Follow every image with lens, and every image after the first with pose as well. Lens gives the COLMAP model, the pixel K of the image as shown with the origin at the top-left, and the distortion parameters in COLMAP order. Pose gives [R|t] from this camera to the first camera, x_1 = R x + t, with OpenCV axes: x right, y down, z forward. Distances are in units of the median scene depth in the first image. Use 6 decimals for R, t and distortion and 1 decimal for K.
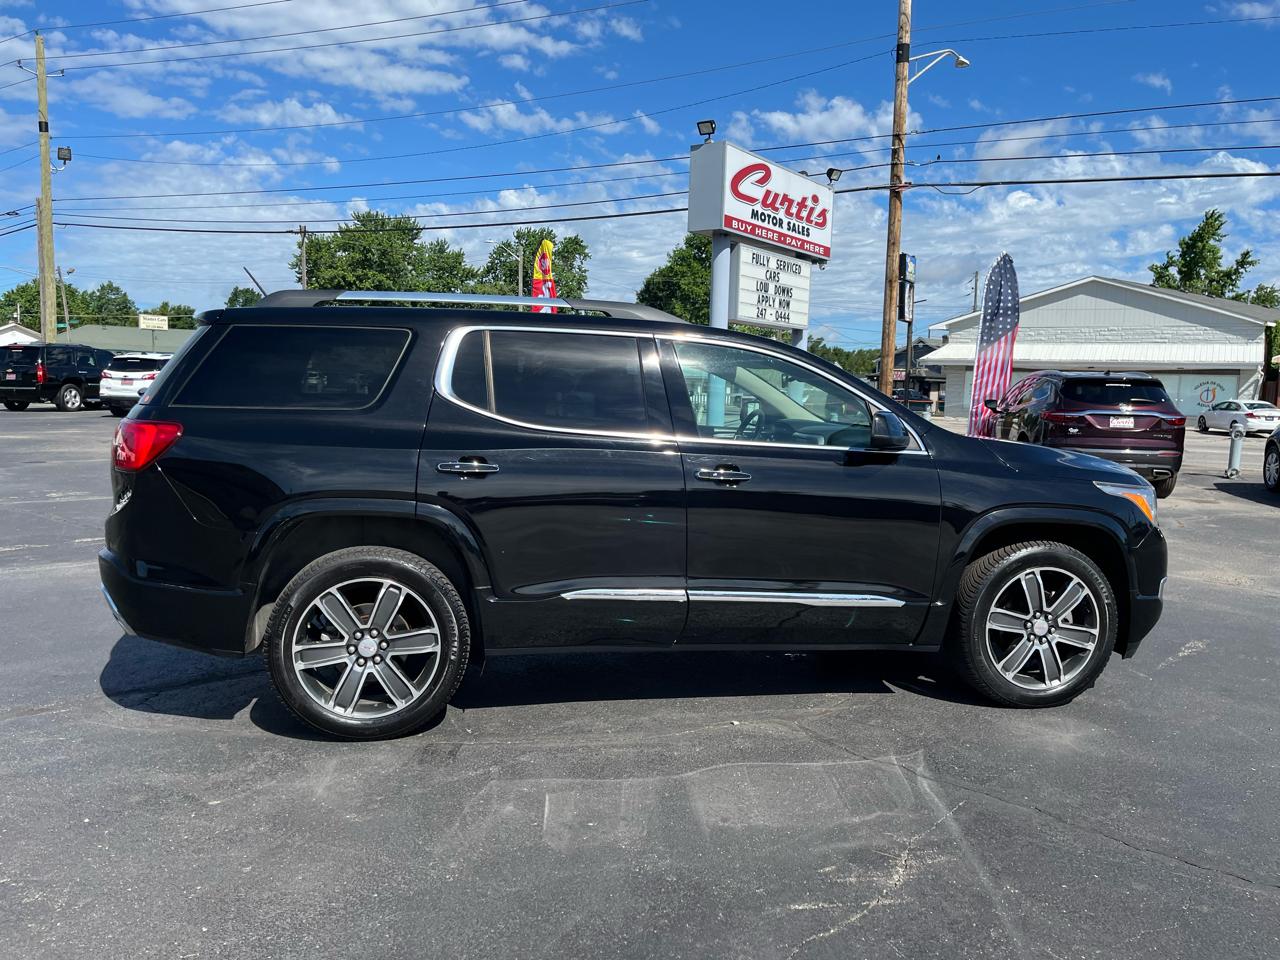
lens RADIAL K [[968.3, 0, 655.8], [0, 968.3, 477.6], [0, 0, 1]] dist [0.069770, -0.092967]
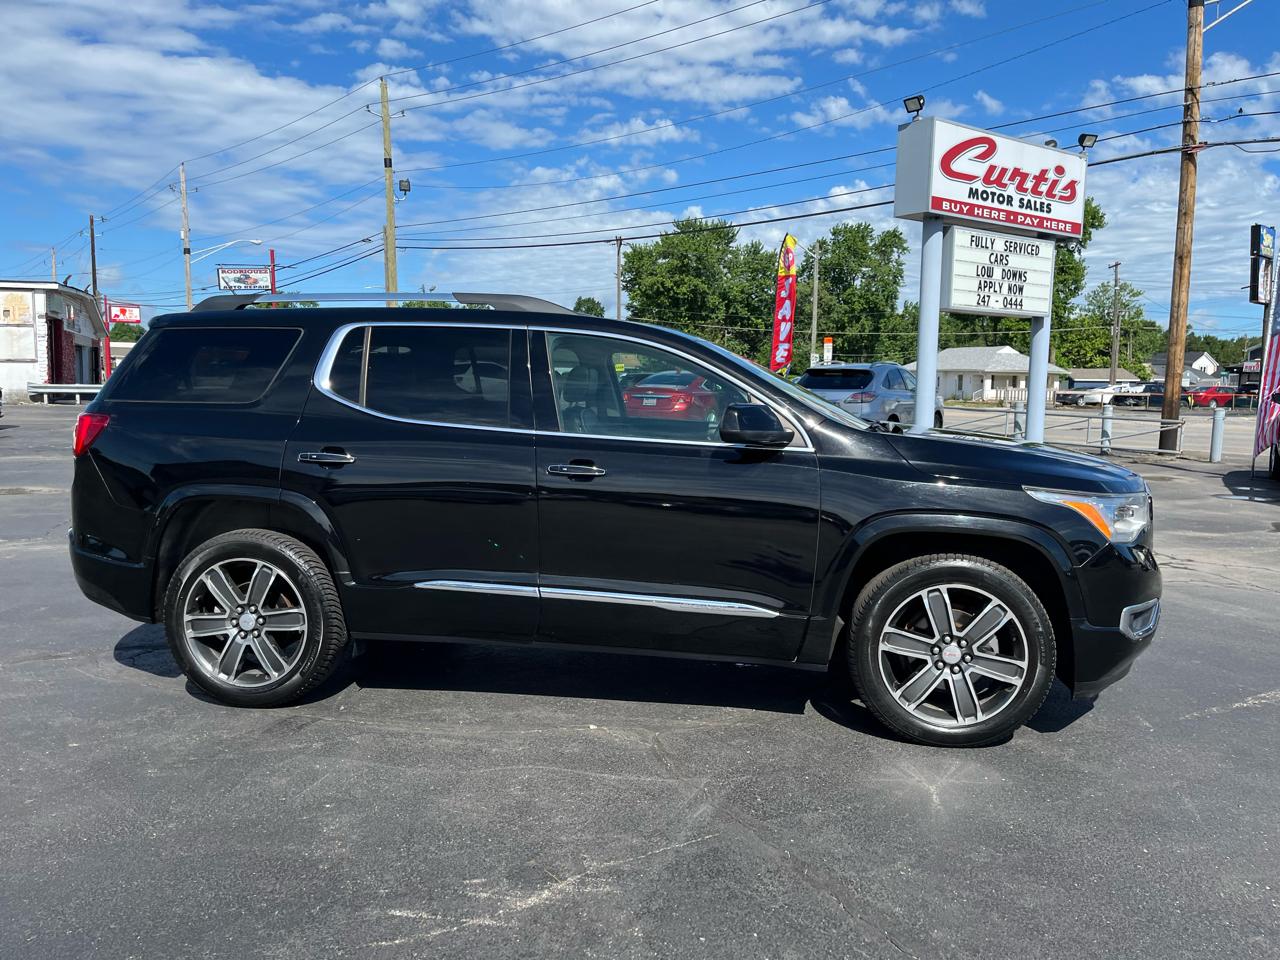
lens RADIAL K [[968.3, 0, 653.0], [0, 968.3, 481.8], [0, 0, 1]] dist [0.069770, -0.092967]
pose [[0.945039, 0.022254, -0.326199, 0.108203], [-0.020522, 0.999751, 0.008750, -0.000188], [0.326313, -0.001575, 0.945261, 0.026024]]
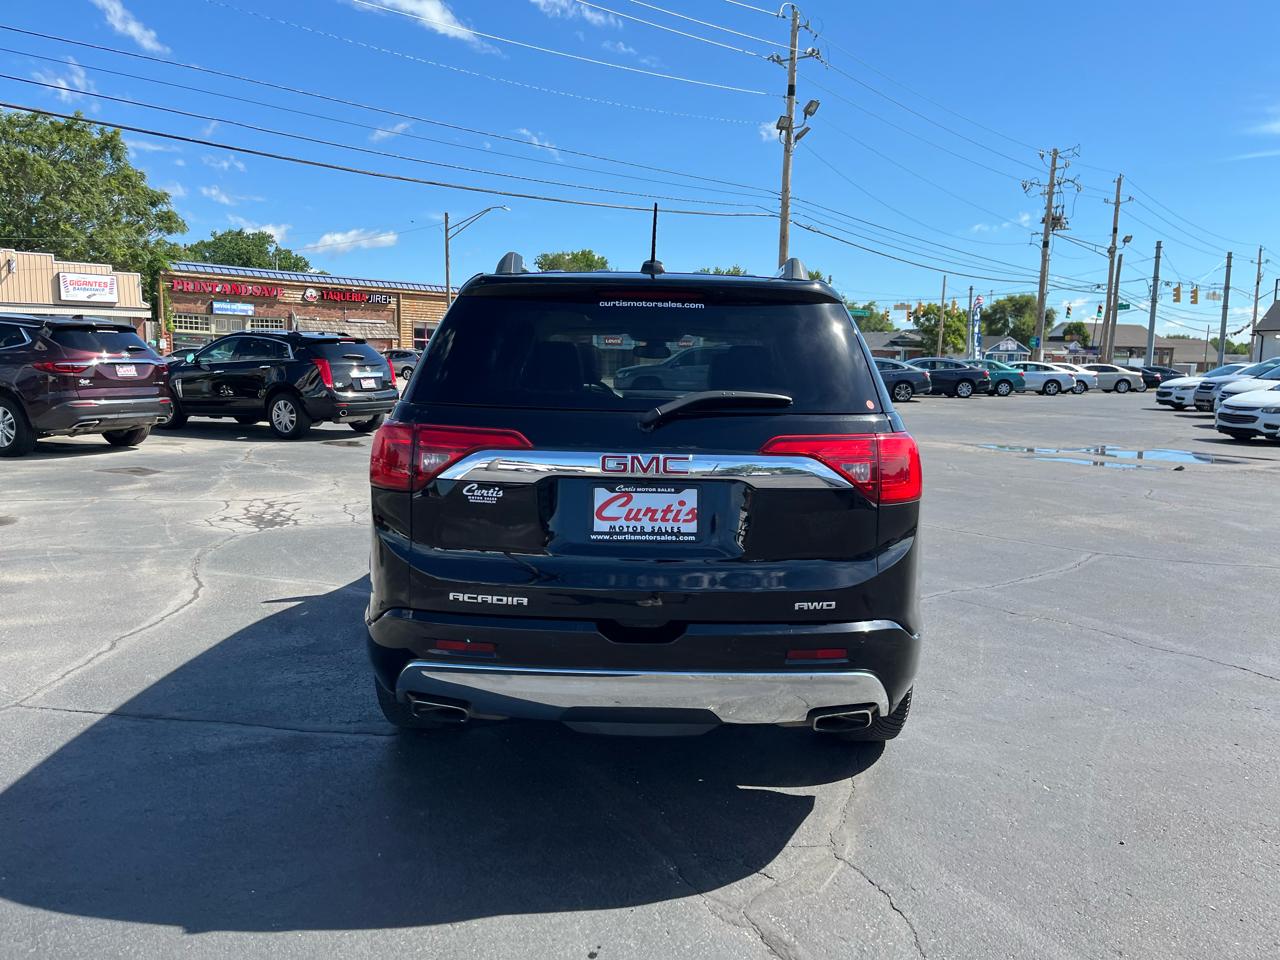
lens RADIAL K [[968.3, 0, 651.9], [0, 968.3, 477.5], [0, 0, 1]] dist [0.069770, -0.092967]
pose [[0.205179, -0.146379, 0.967716, -0.286593], [0.079405, 0.987983, 0.132609, -0.030948], [-0.975498, 0.049633, 0.214336, 0.225588]]
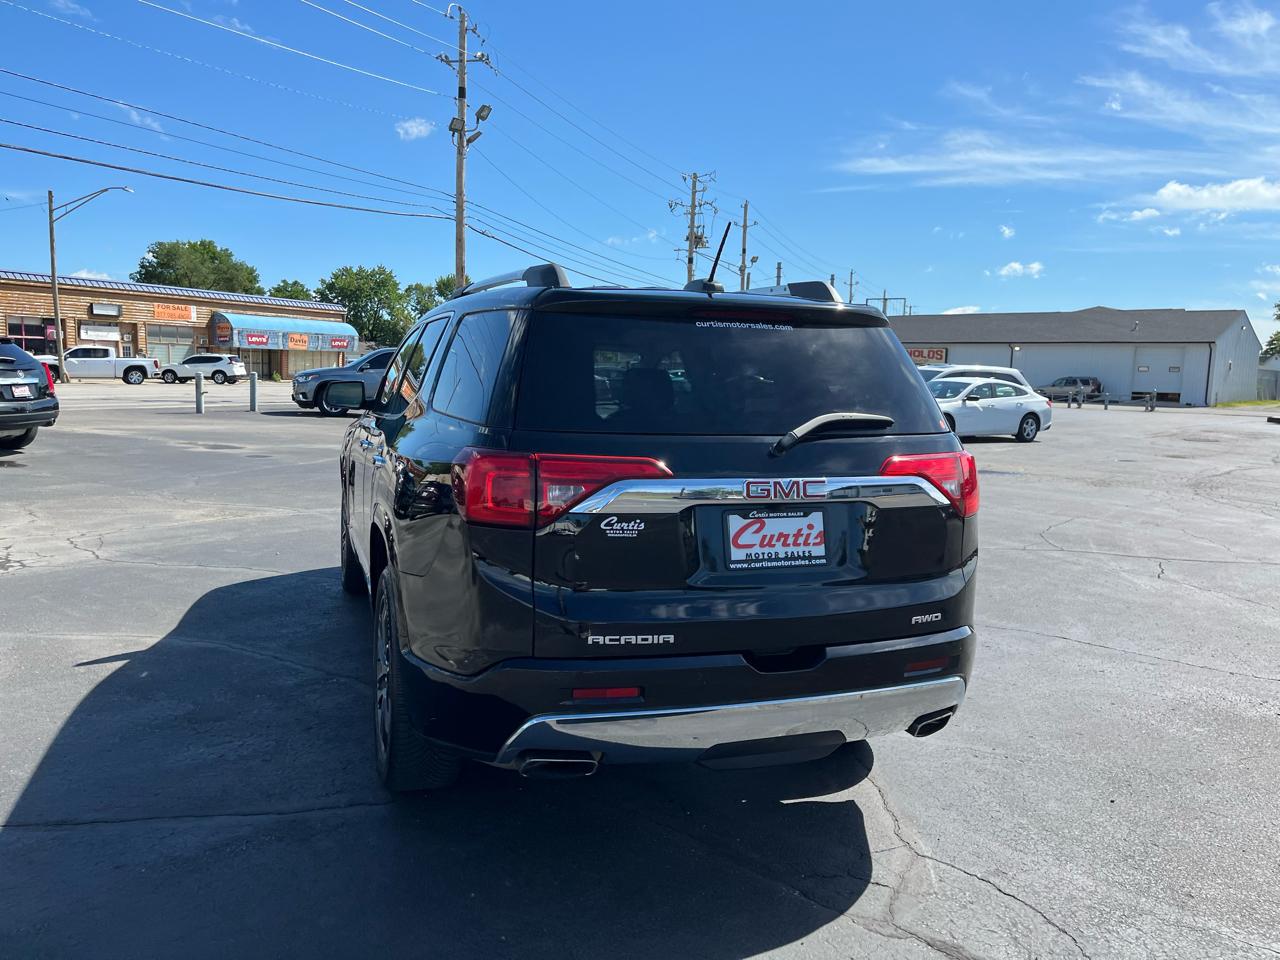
lens RADIAL K [[968.3, 0, 649.2], [0, 968.3, 479.0], [0, 0, 1]] dist [0.069770, -0.092967]
pose [[-0.148388, -0.145010, 0.978240, -0.282902], [0.062758, 0.985816, 0.155653, -0.039312], [-0.986936, 0.084489, -0.137183, 0.301479]]
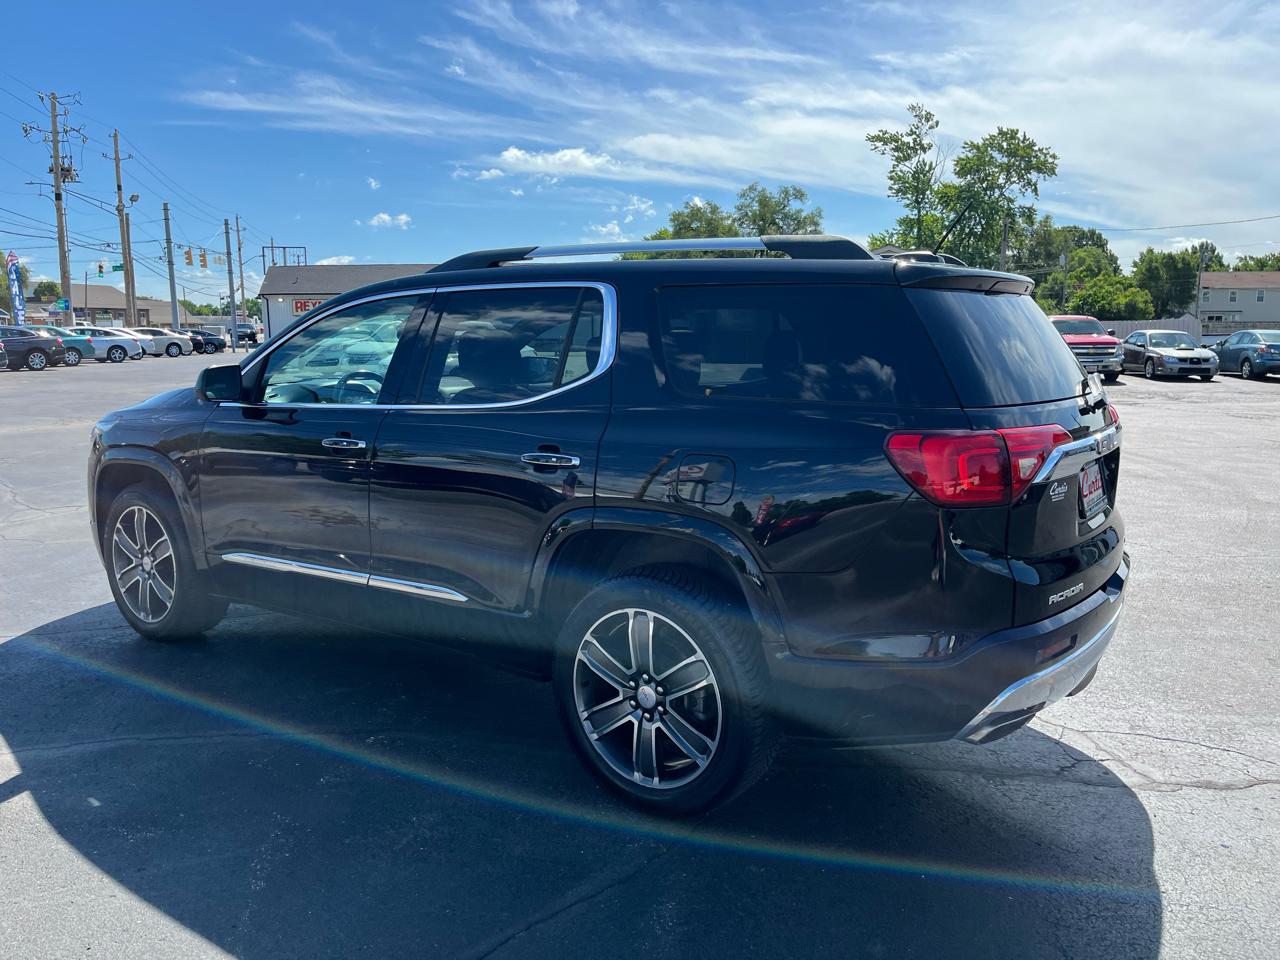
lens RADIAL K [[967.7, 0, 645.2], [0, 967.7, 473.2], [0, 0, 1]] dist [0.074012, -0.099290]
pose [[-0.686632, -0.136110, 0.714151, -0.205443], [0.050831, 0.970926, 0.233921, -0.053137], [-0.725226, 0.196919, -0.659750, 0.439601]]
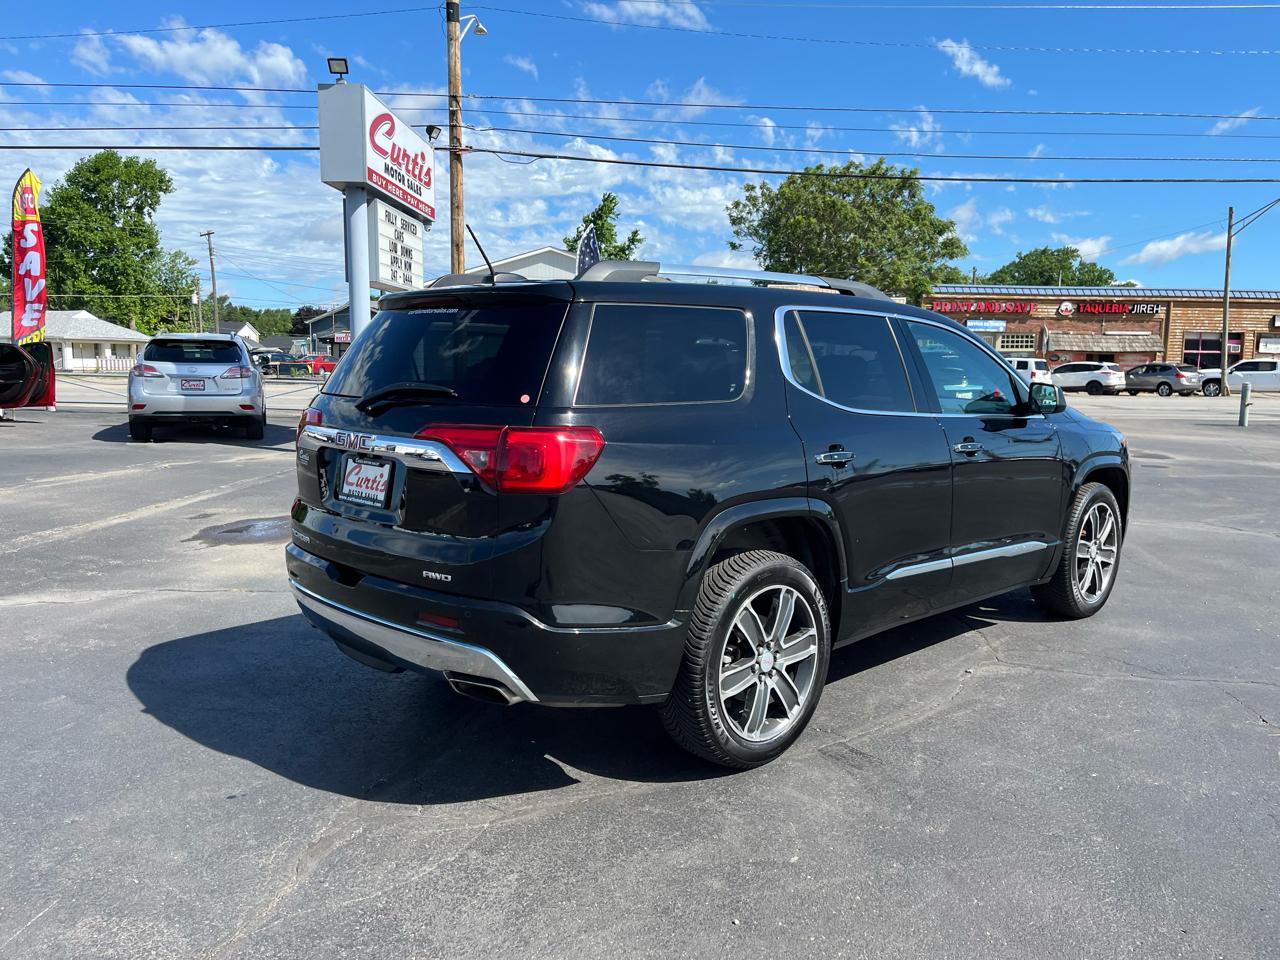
lens RADIAL K [[968.3, 0, 652.6], [0, 968.3, 481.8], [0, 0, 1]] dist [0.069770, -0.092967]
pose [[0.834142, -0.087291, 0.544599, -0.193360], [0.063497, 0.996030, 0.062393, -0.012841], [-0.547883, -0.017464, 0.836372, 0.066850]]
